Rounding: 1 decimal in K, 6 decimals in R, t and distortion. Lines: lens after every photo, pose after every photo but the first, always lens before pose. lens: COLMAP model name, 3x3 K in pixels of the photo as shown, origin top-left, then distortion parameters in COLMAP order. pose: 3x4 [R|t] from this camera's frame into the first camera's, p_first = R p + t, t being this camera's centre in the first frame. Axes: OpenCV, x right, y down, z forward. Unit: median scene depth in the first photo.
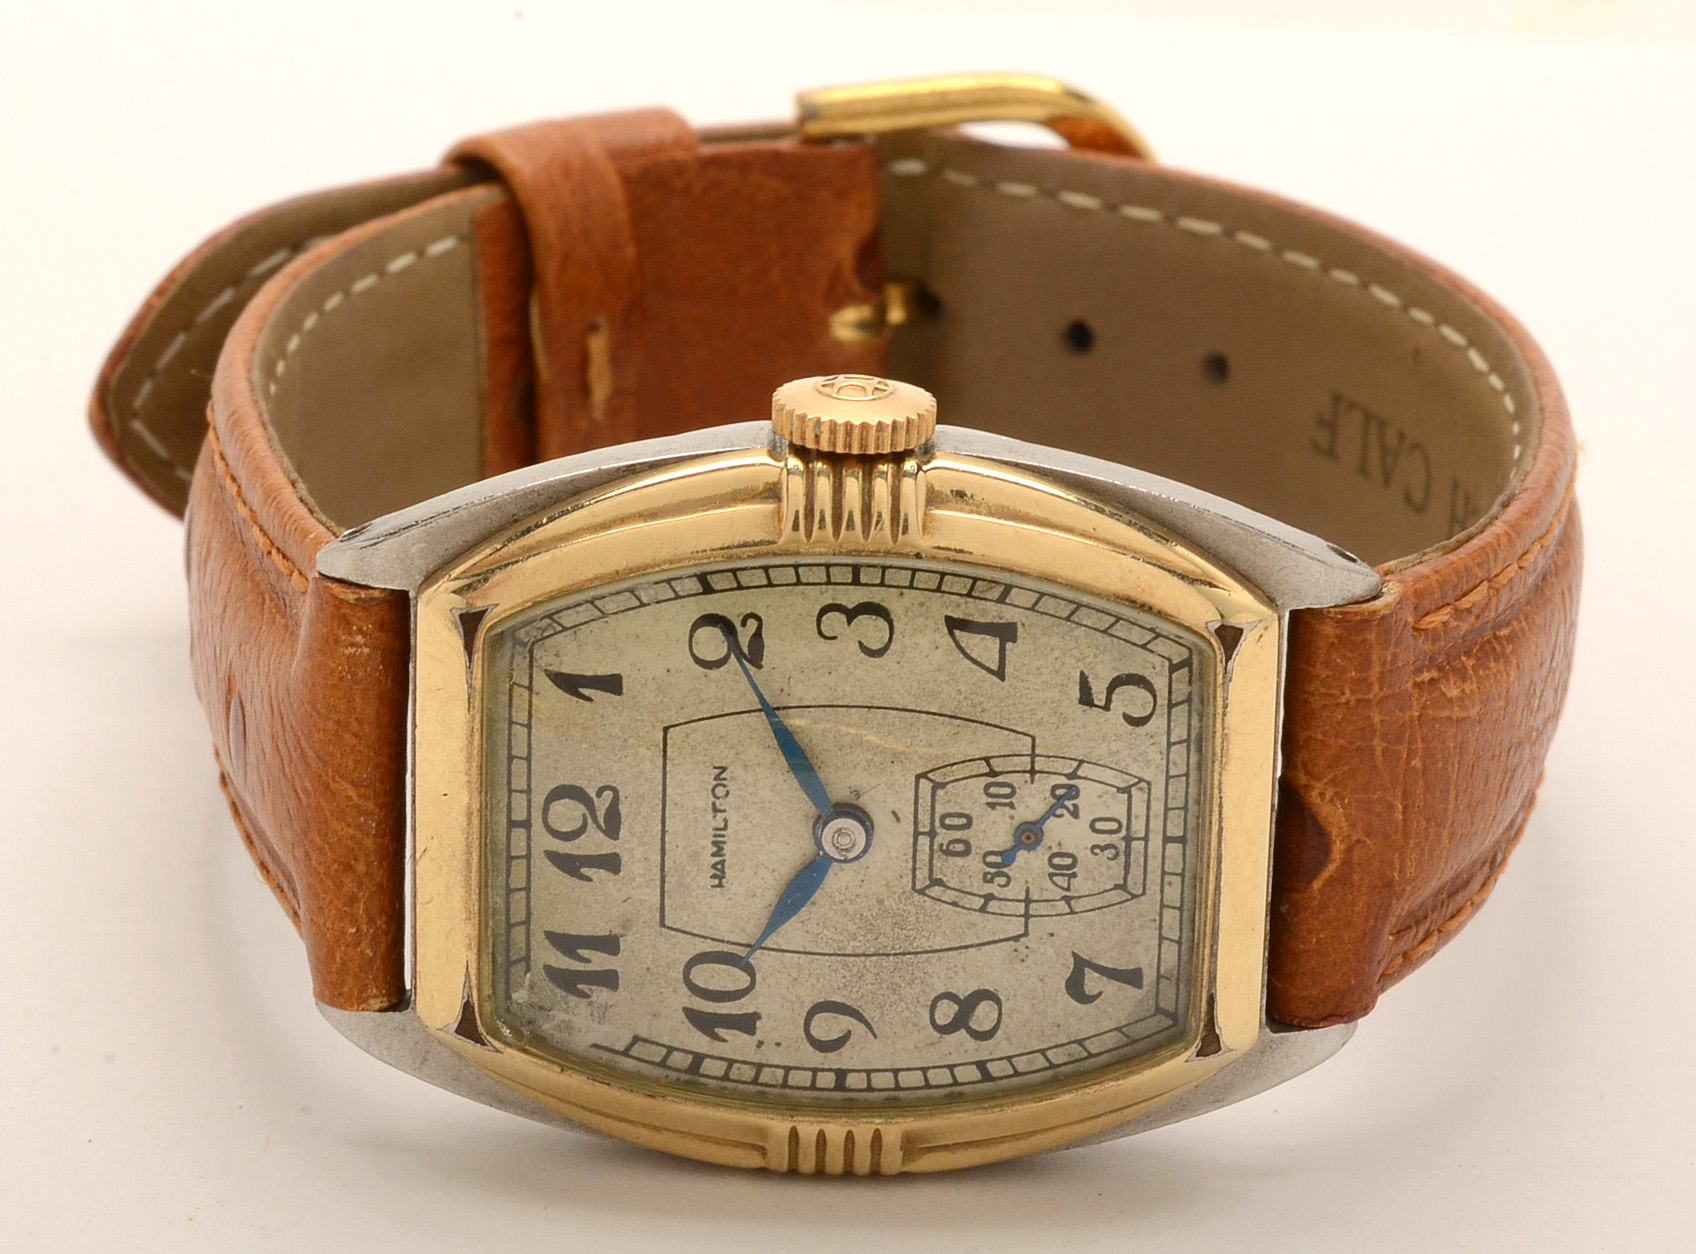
lens RADIAL K [[6817.8, 0, 838.3], [0, 6817.8, 620.9], [0, 0, 1]] dist [0.563454, 0.000000]
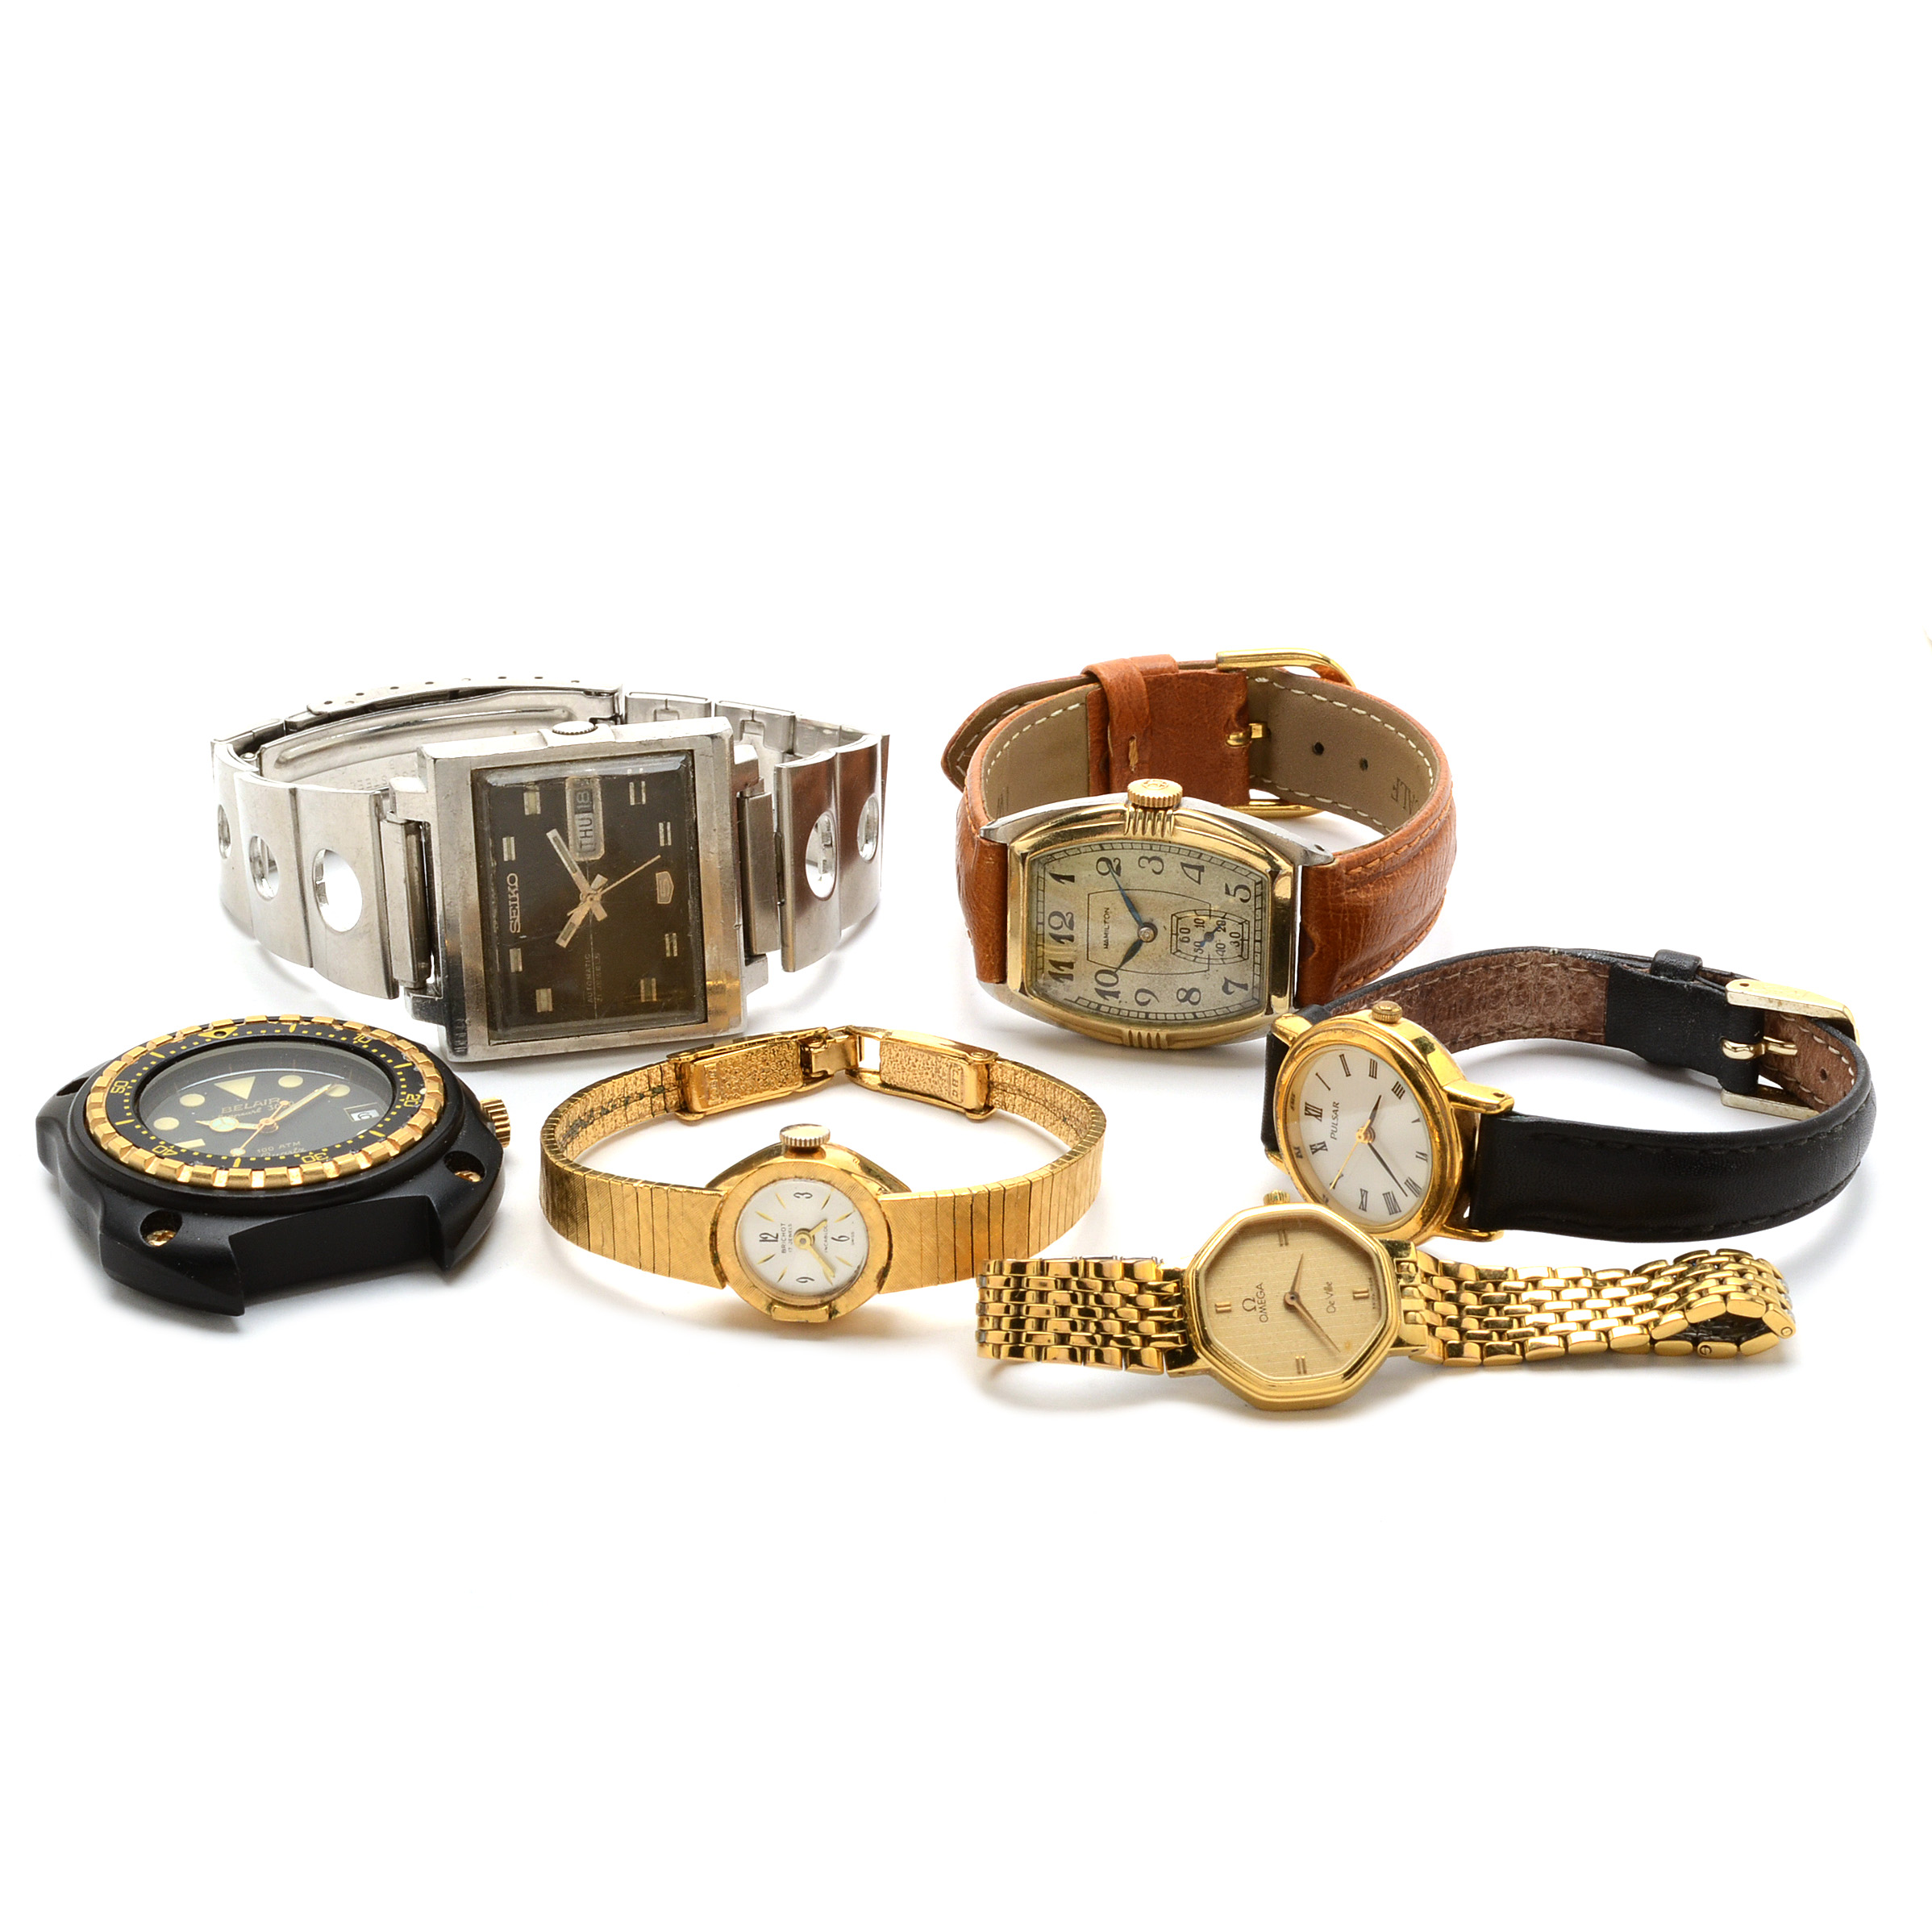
lens RADIAL K [[7096.9, 0, 968.7], [0, 7096.9, 967.4], [0, 0, 1]] dist [0.306656, 0.000000]
pose [[0.978345, 0.058900, -0.198424, 0.535598], [-0.050015, 0.997521, 0.049500, -0.102310], [0.200848, -0.038504, 0.978865, -2.030707]]
